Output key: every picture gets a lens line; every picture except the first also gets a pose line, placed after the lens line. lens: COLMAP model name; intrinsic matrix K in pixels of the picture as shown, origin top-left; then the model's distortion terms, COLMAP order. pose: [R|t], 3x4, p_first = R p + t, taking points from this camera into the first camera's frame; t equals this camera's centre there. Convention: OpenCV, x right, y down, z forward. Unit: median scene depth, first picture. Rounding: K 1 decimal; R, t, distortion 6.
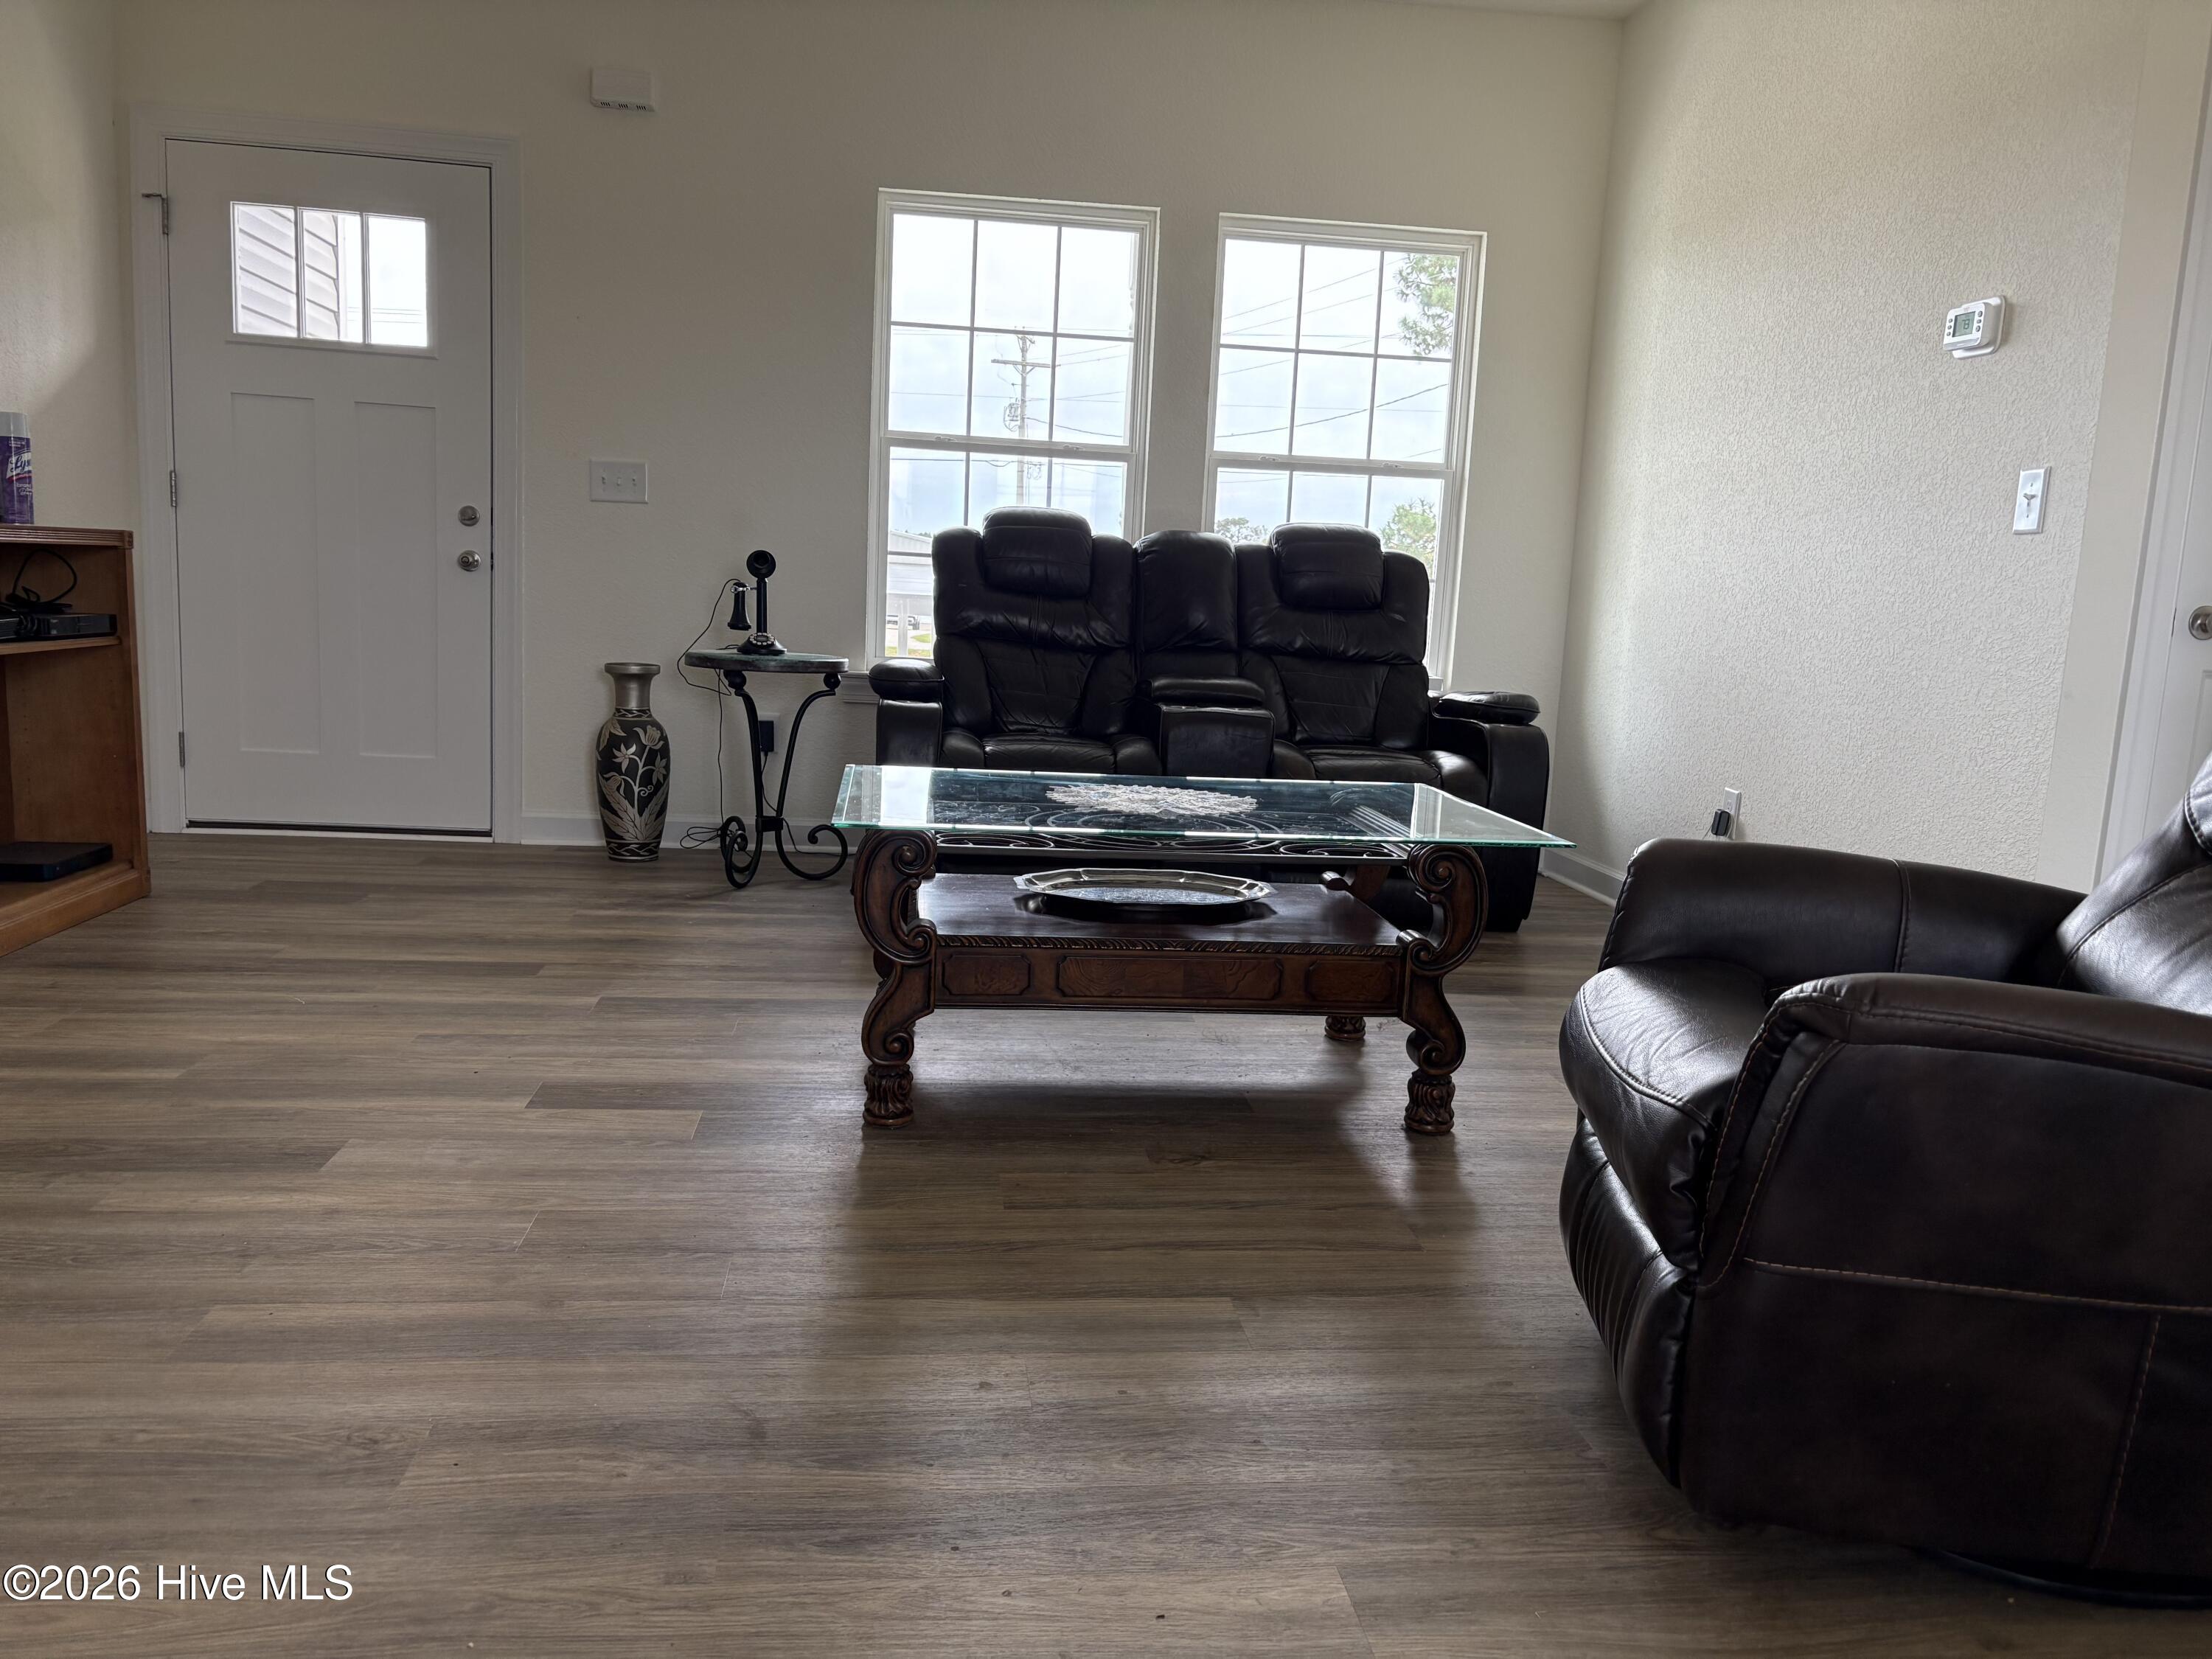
lens RADIAL K [[1695.9, 0, 1106.0], [0, 1695.9, 829.5], [0, 0, 1]] dist [0.036013, -0.008317]
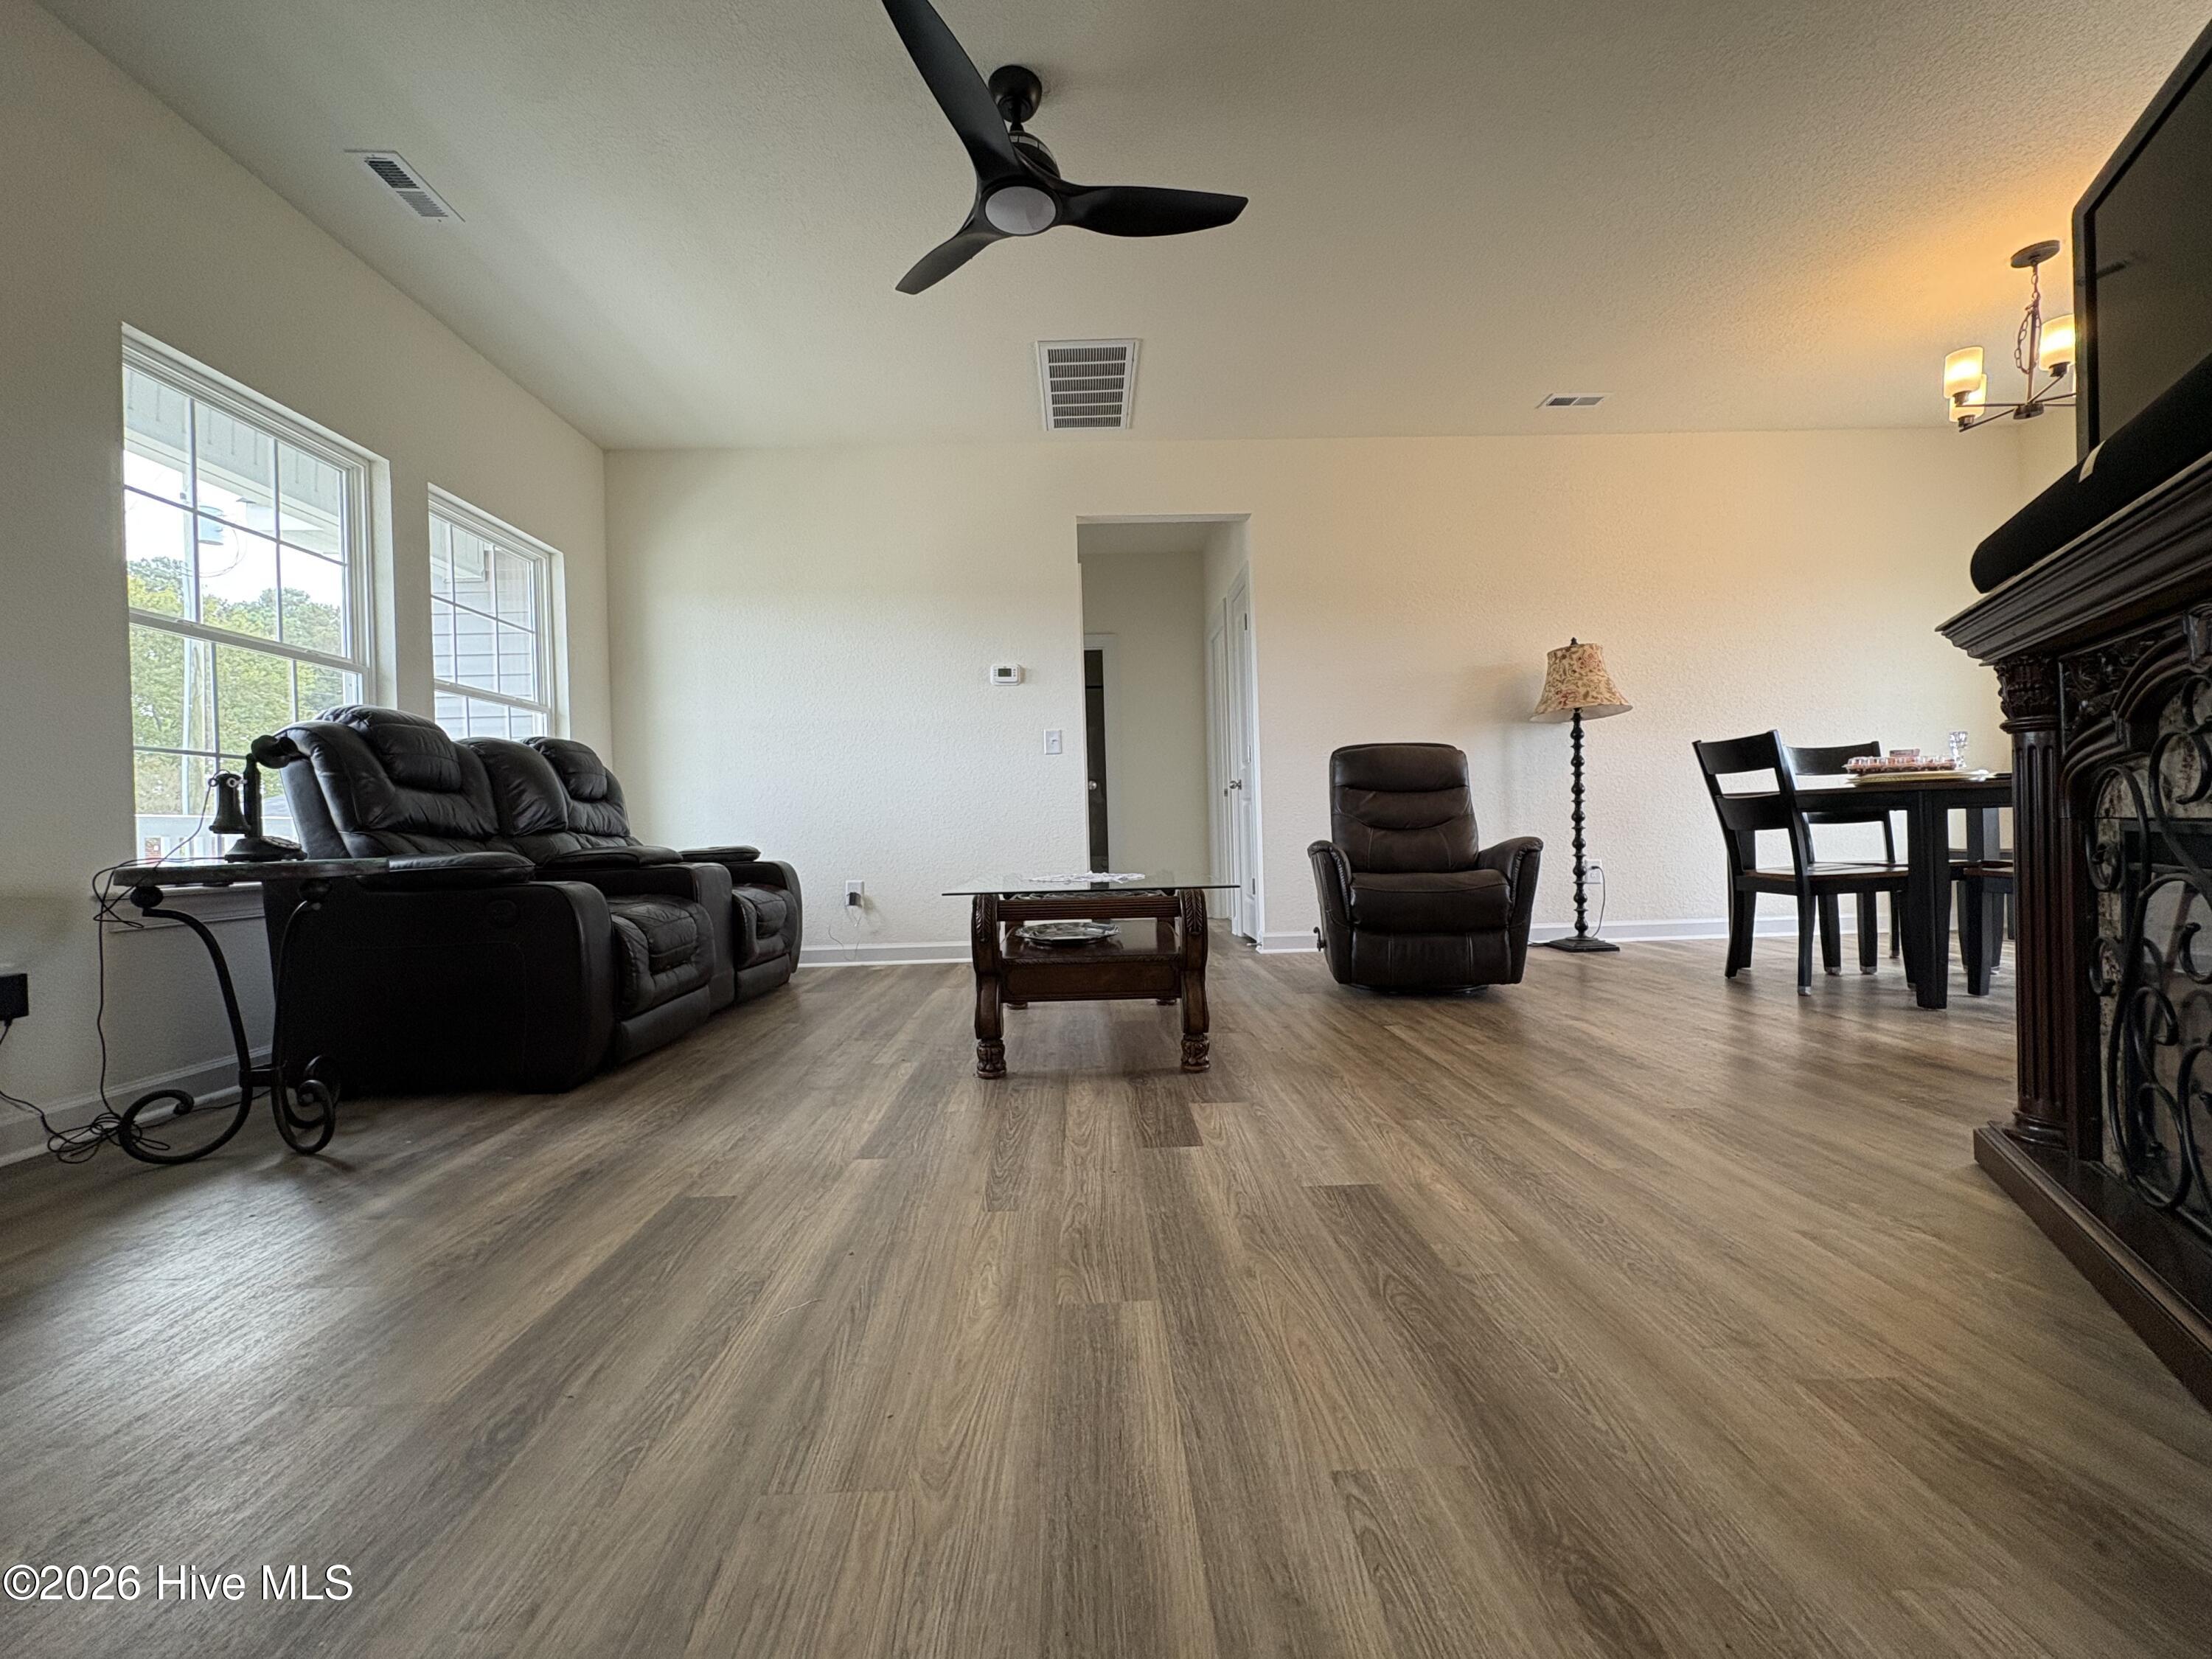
lens RADIAL K [[877.9, 0, 1106.0], [0, 877.9, 829.5], [0, 0, 1]] dist [0.000431, -0.000419]
pose [[0.084507, -0.050910, 0.995121, -1.180904], [0.175452, 0.983850, 0.035434, -0.128369], [-0.980854, 0.171602, 0.092075, 1.151199]]
